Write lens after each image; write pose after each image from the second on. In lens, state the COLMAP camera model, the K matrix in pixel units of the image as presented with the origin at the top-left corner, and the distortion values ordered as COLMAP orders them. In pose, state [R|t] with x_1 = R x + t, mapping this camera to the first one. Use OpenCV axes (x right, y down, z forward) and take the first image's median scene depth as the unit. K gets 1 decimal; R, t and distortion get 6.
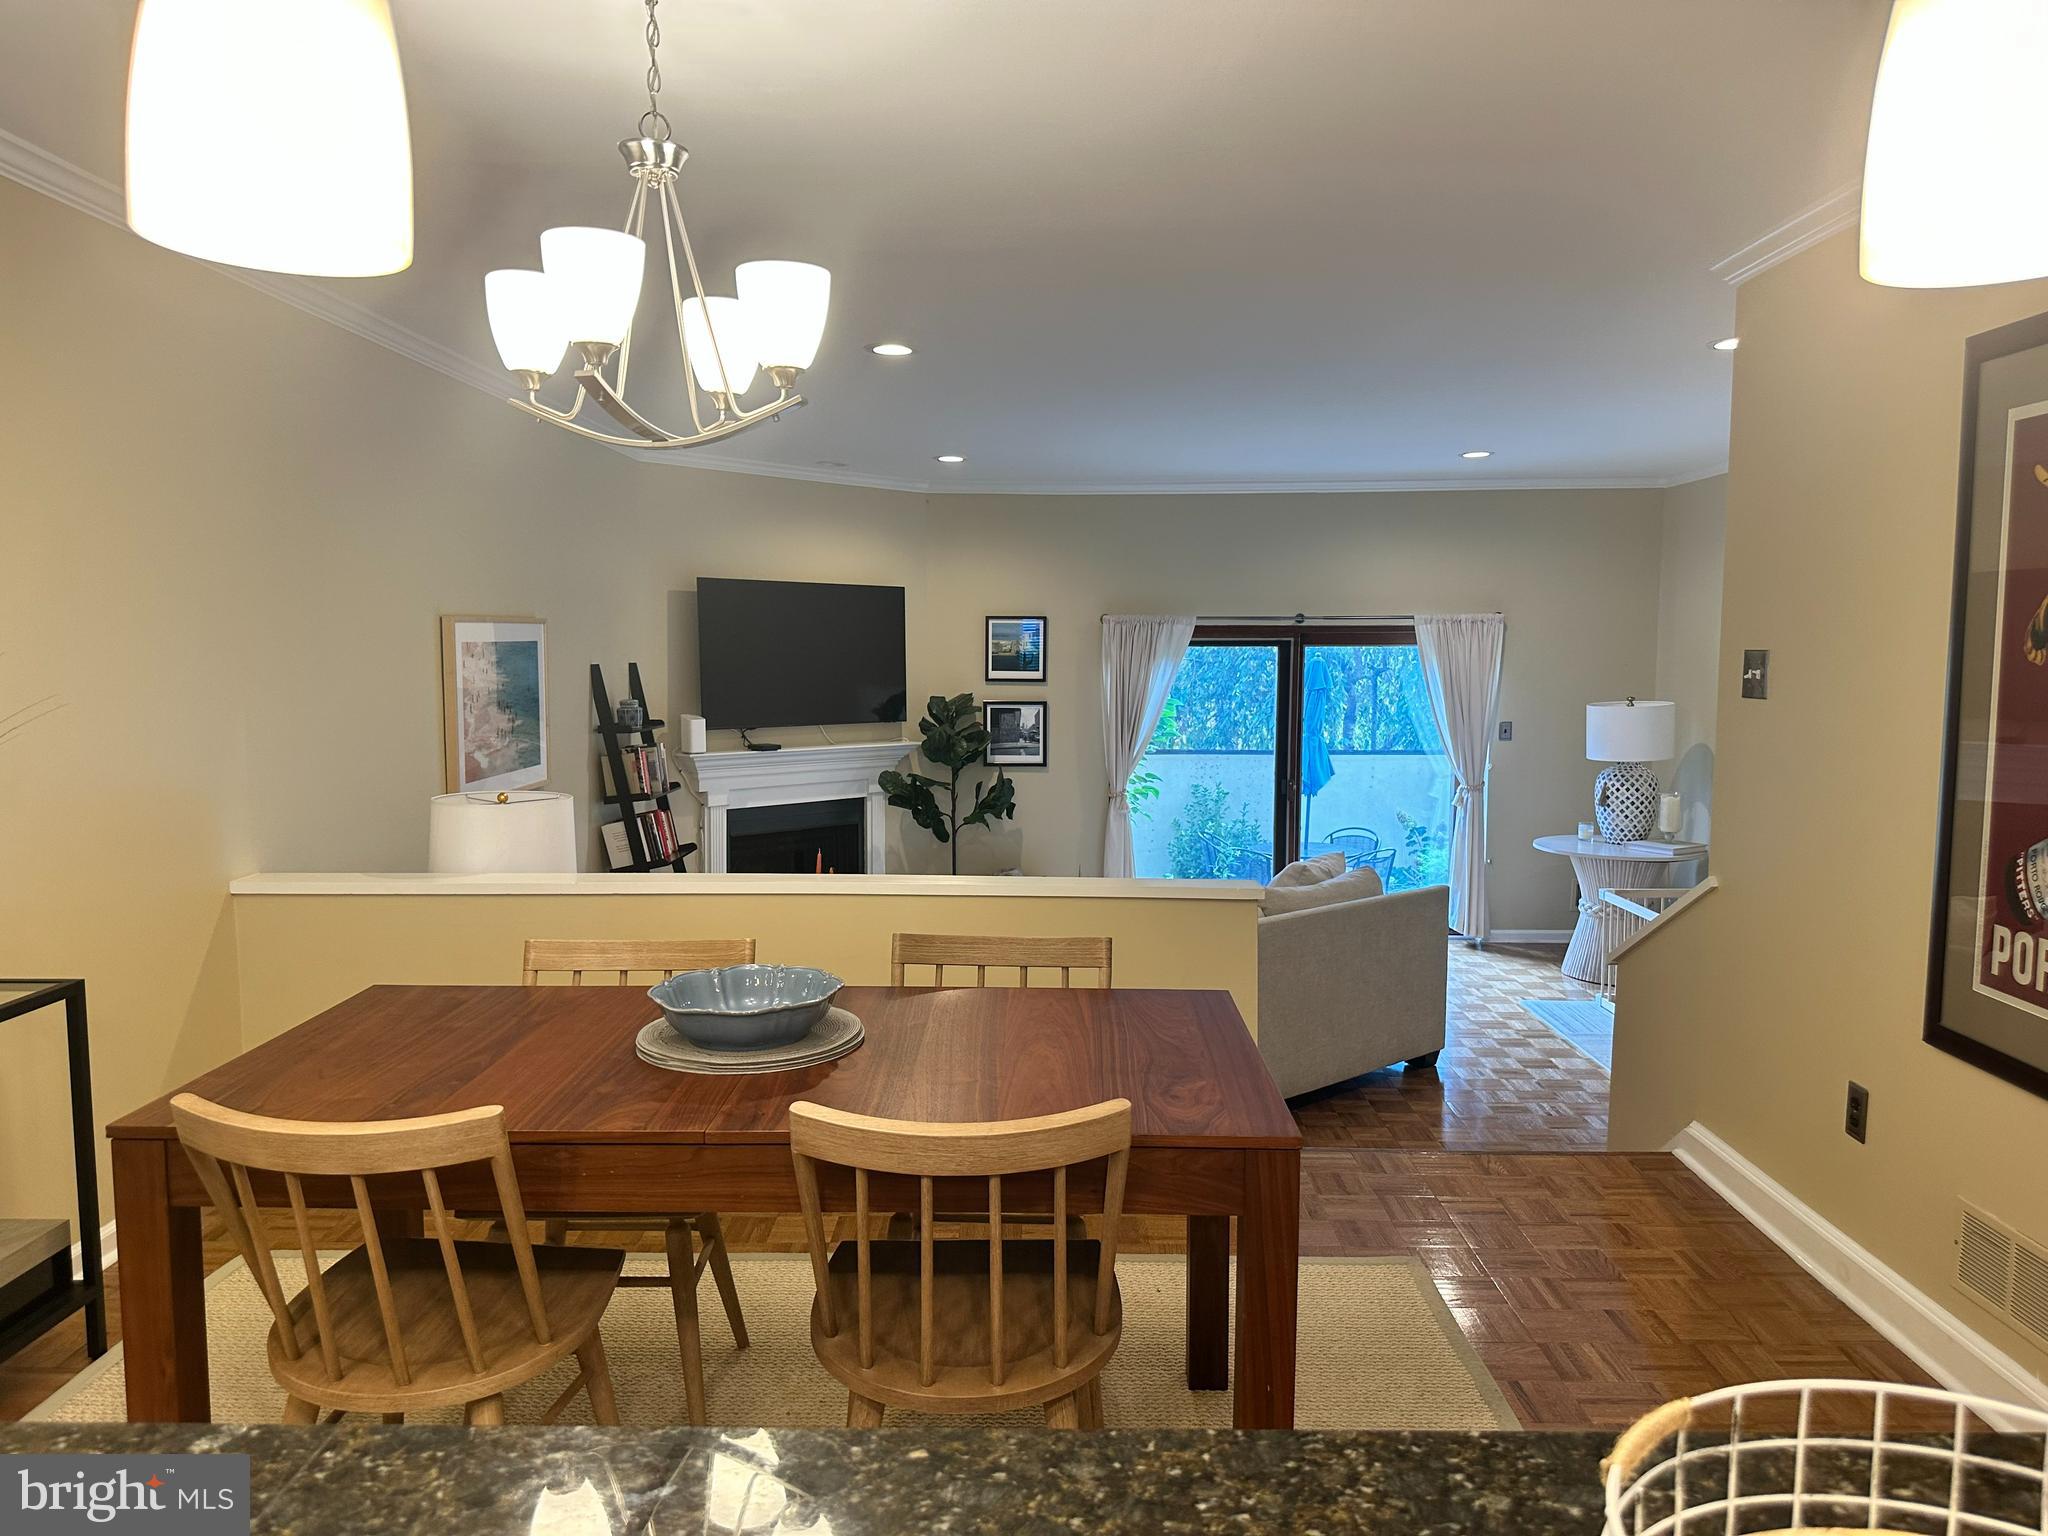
lens RADIAL K [[1408.6, 0, 1024.0], [0, 1408.6, 768.0], [0, 0, 1]] dist [0.110020, -0.001254]
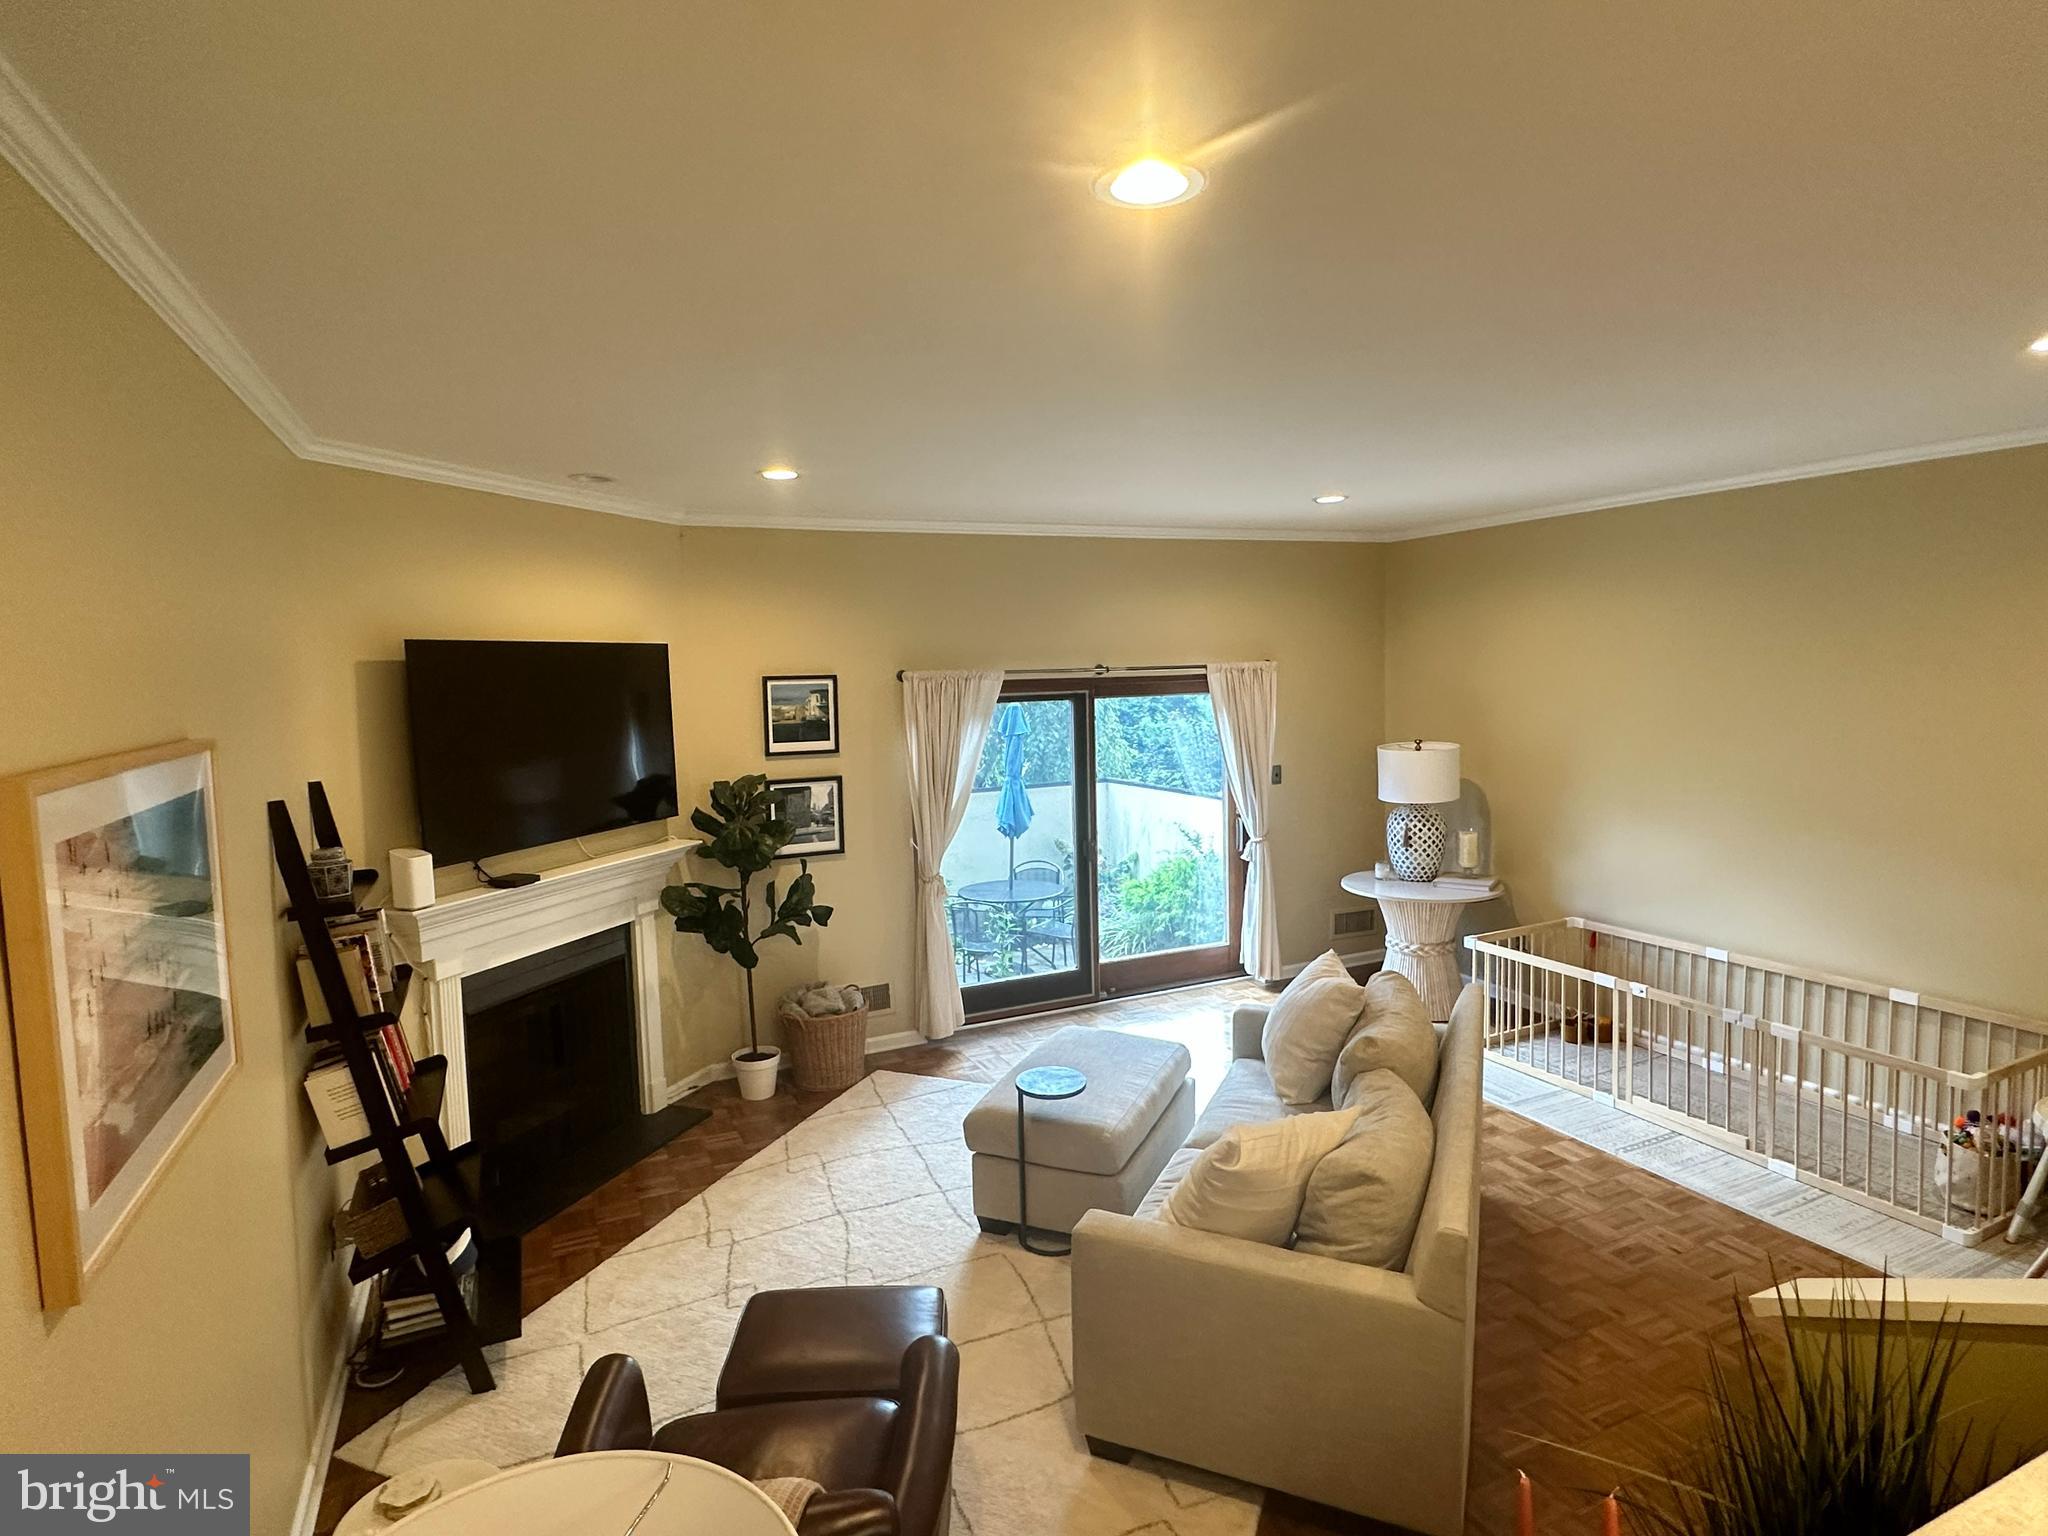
lens RADIAL K [[1109.2, 0, 1024.0], [0, 1109.2, 768.0], [0, 0, 1]] dist [0.001659, -0.000034]
pose [[0.903307, -0.065479, 0.423969, -0.170952], [0.065518, 0.997746, 0.014503, -0.056495], [-0.423963, 0.014677, 0.905561, 0.371467]]
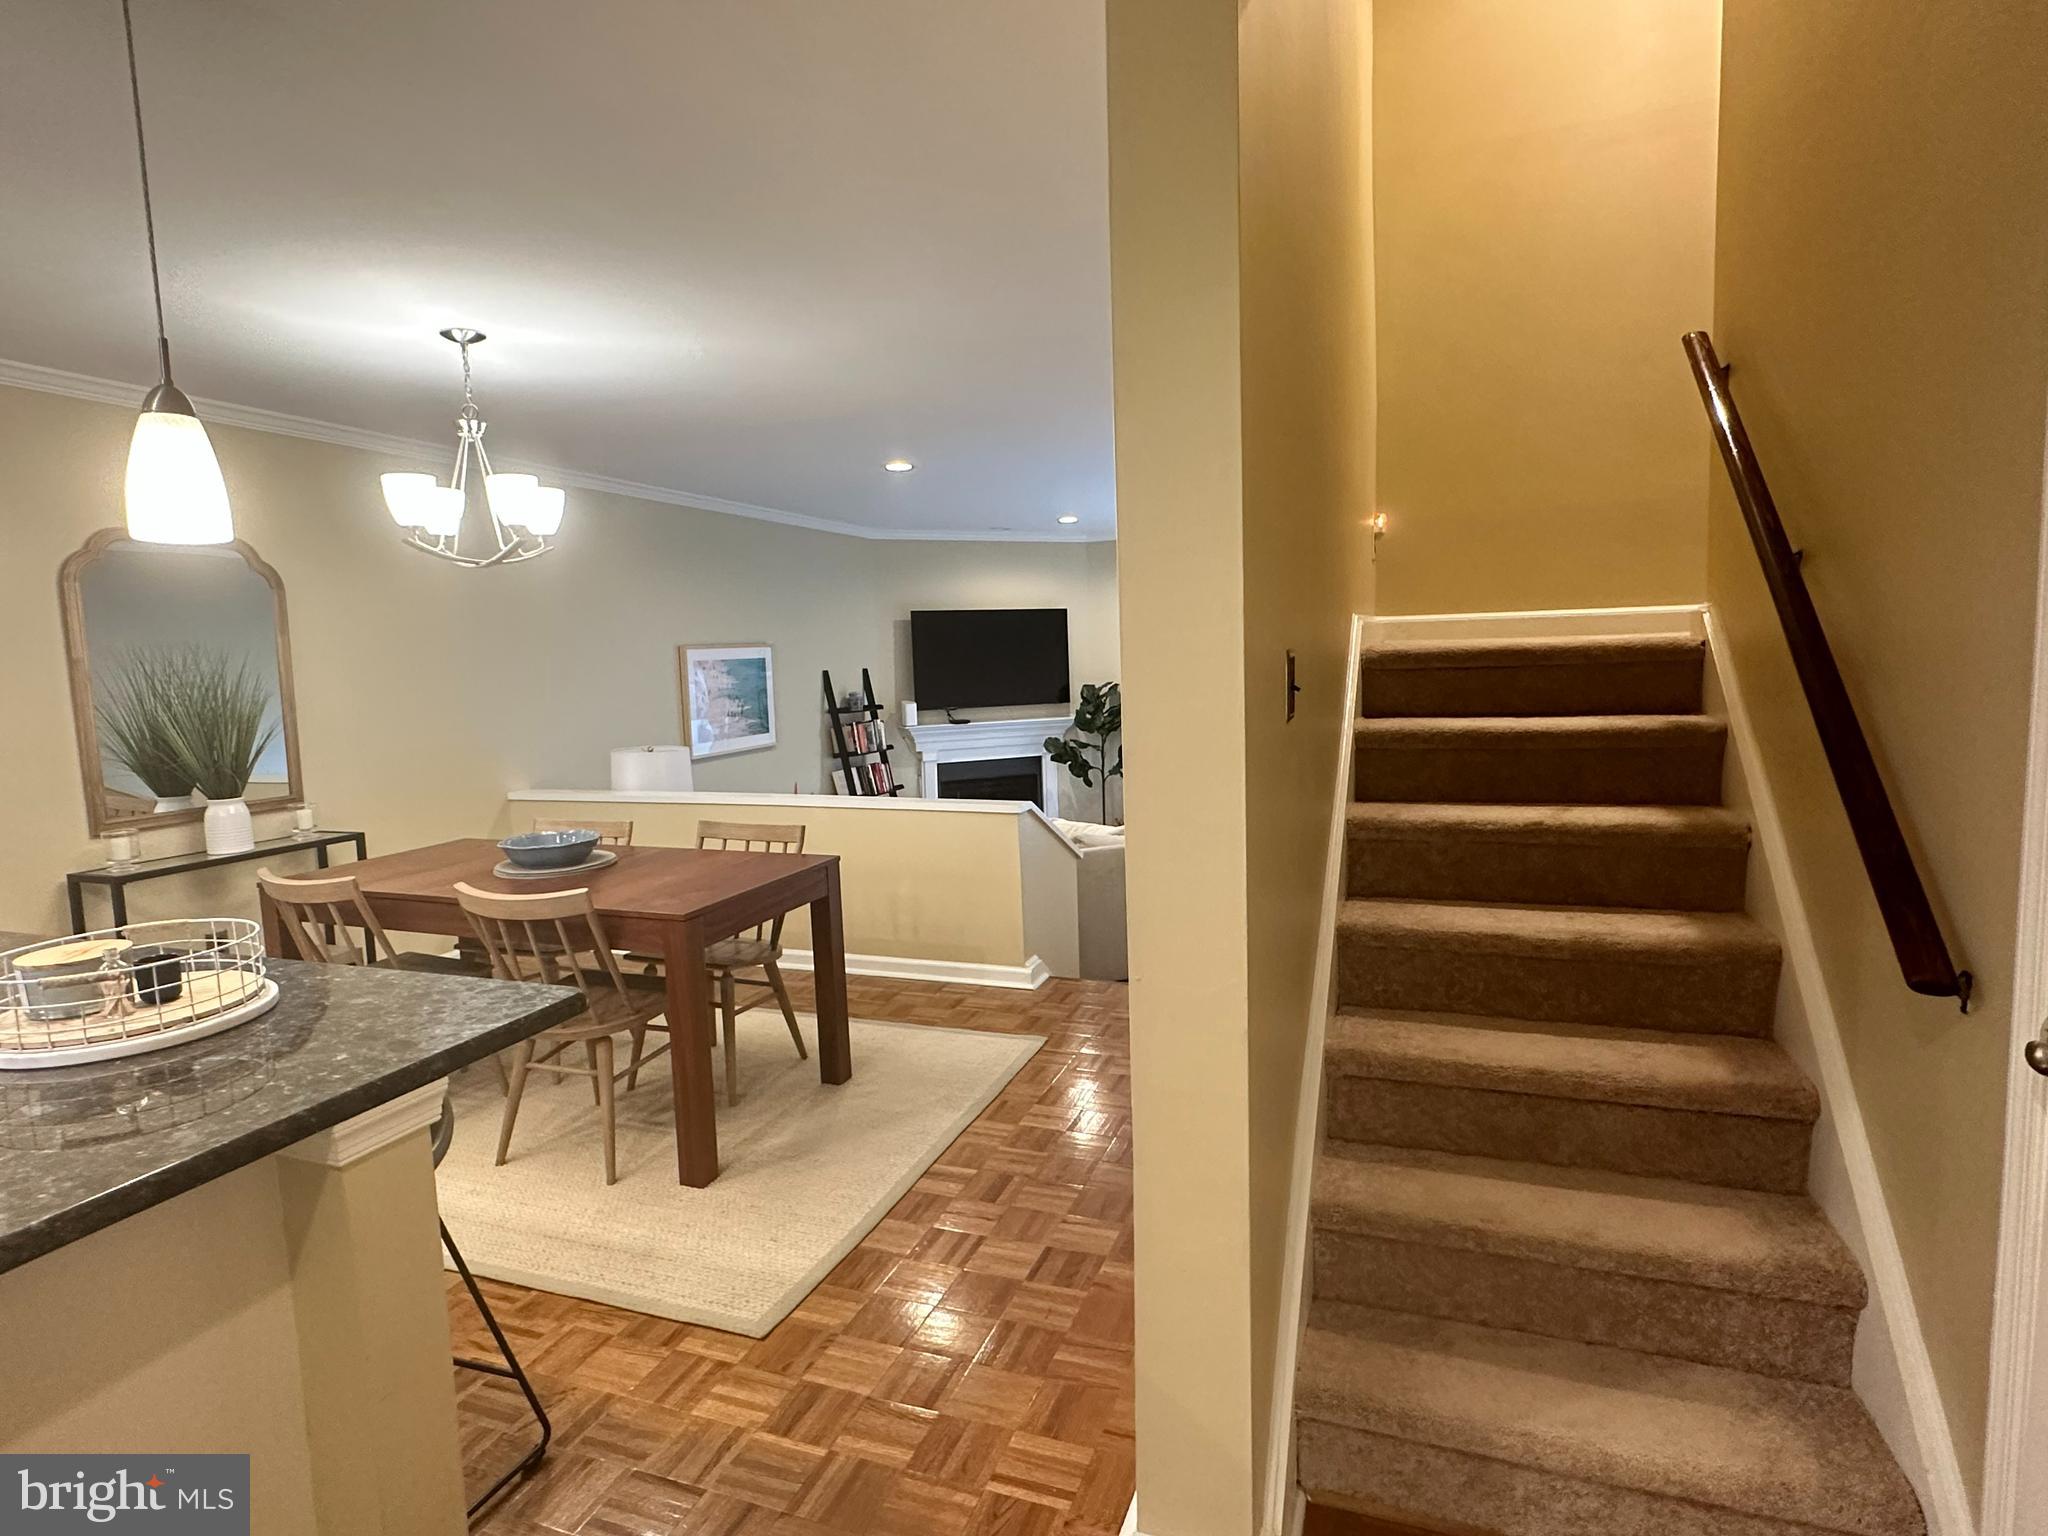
lens RADIAL K [[1086.9, 0, 1024.0], [0, 1086.9, 768.0], [0, 0, 1]] dist [0.049003, 0.000000]
pose [[0.940116, 0.003046, -0.340841, 0.250086], [0.005602, 0.999687, 0.024386, 0.006068], [0.340809, -0.024835, 0.939805, -0.052679]]
